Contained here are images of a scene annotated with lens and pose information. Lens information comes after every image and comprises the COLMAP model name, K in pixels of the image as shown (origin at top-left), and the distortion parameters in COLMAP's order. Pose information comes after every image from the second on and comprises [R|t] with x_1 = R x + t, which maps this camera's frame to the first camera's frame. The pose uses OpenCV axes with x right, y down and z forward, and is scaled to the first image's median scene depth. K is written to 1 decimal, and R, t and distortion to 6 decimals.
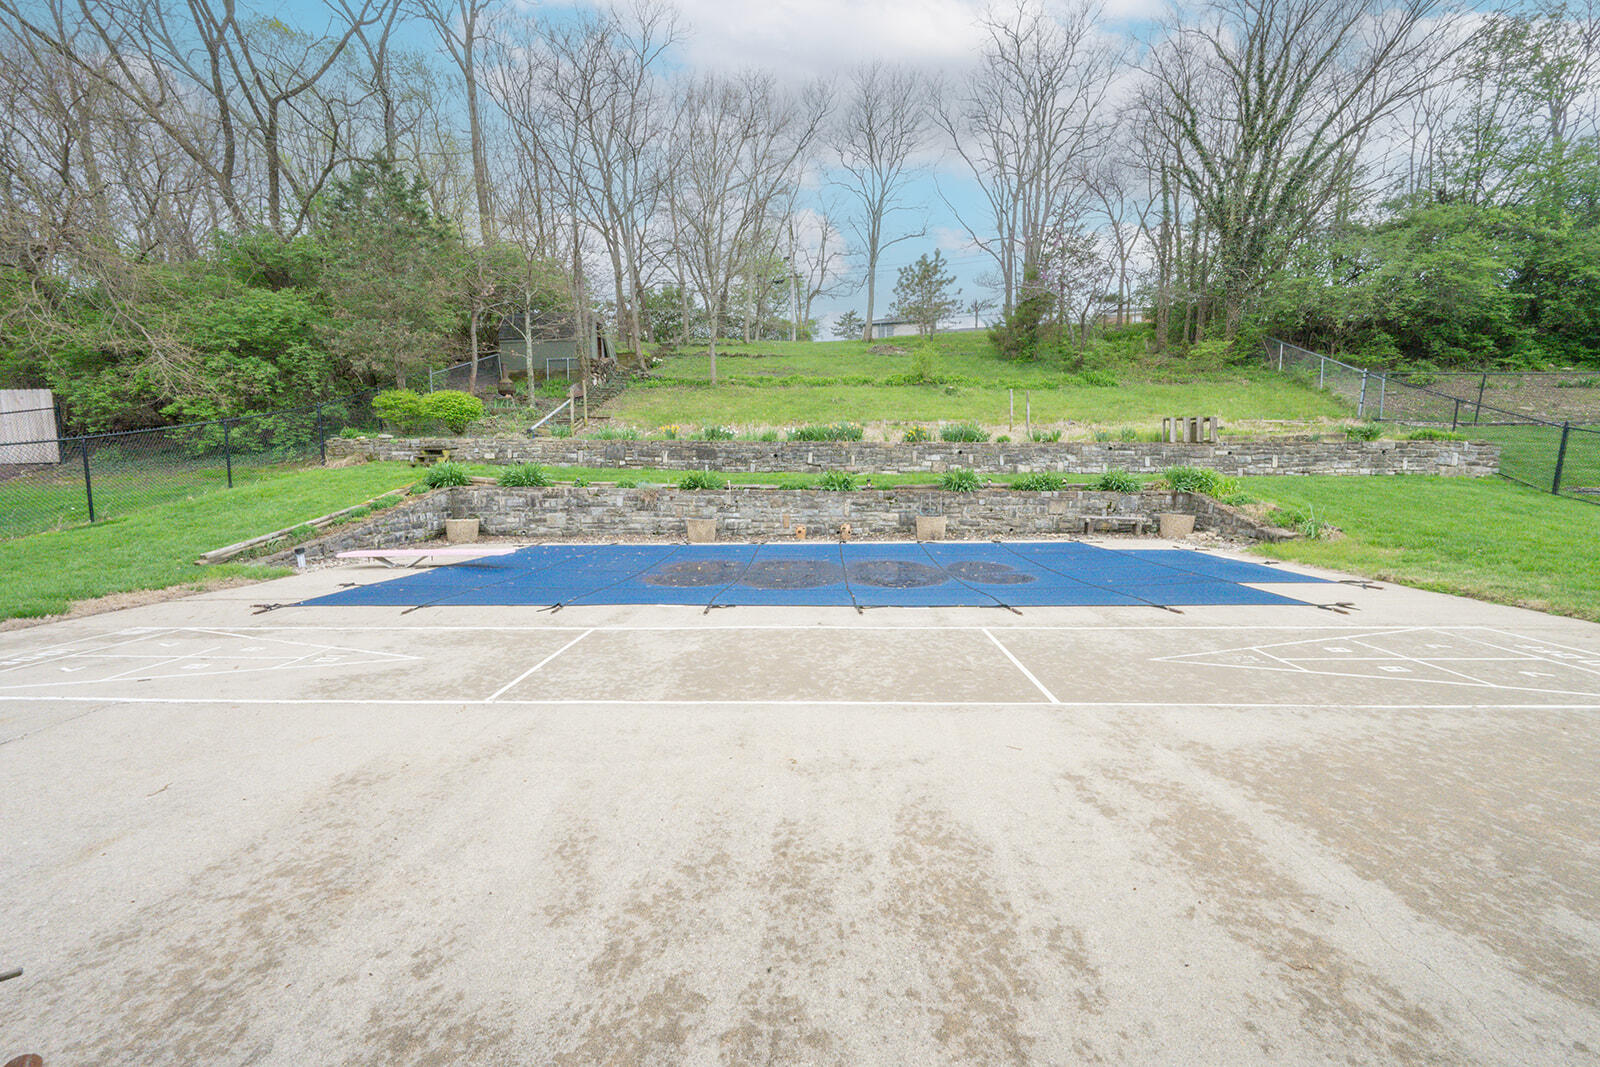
lens RADIAL K [[654.4, 0, 788.3], [0, 654.4, 521.2], [0, 0, 1]] dist [0.000439, 0.000234]
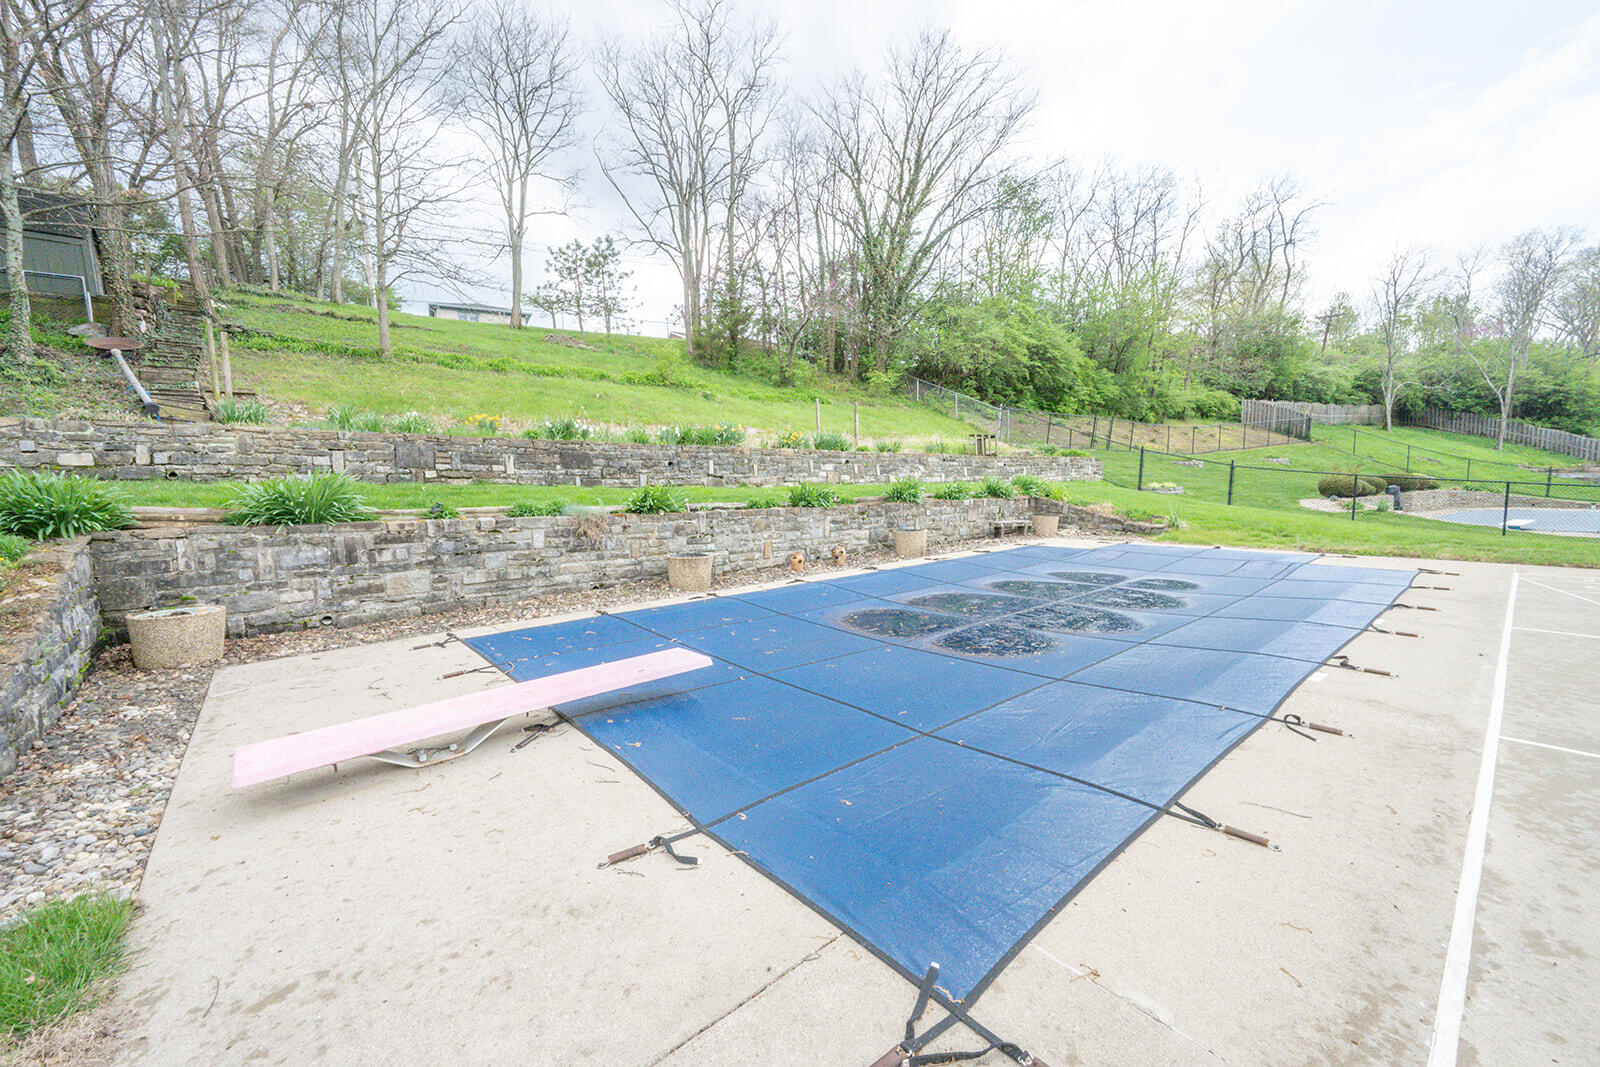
lens RADIAL K [[654.4, 0, 788.3], [0, 654.4, 521.2], [0, 0, 1]] dist [0.000439, 0.000234]
pose [[0.717417, -0.052693, 0.694649, -0.490543], [0.067755, 0.997686, 0.005704, -0.034054], [-0.693342, 0.042974, 0.719326, 0.421502]]
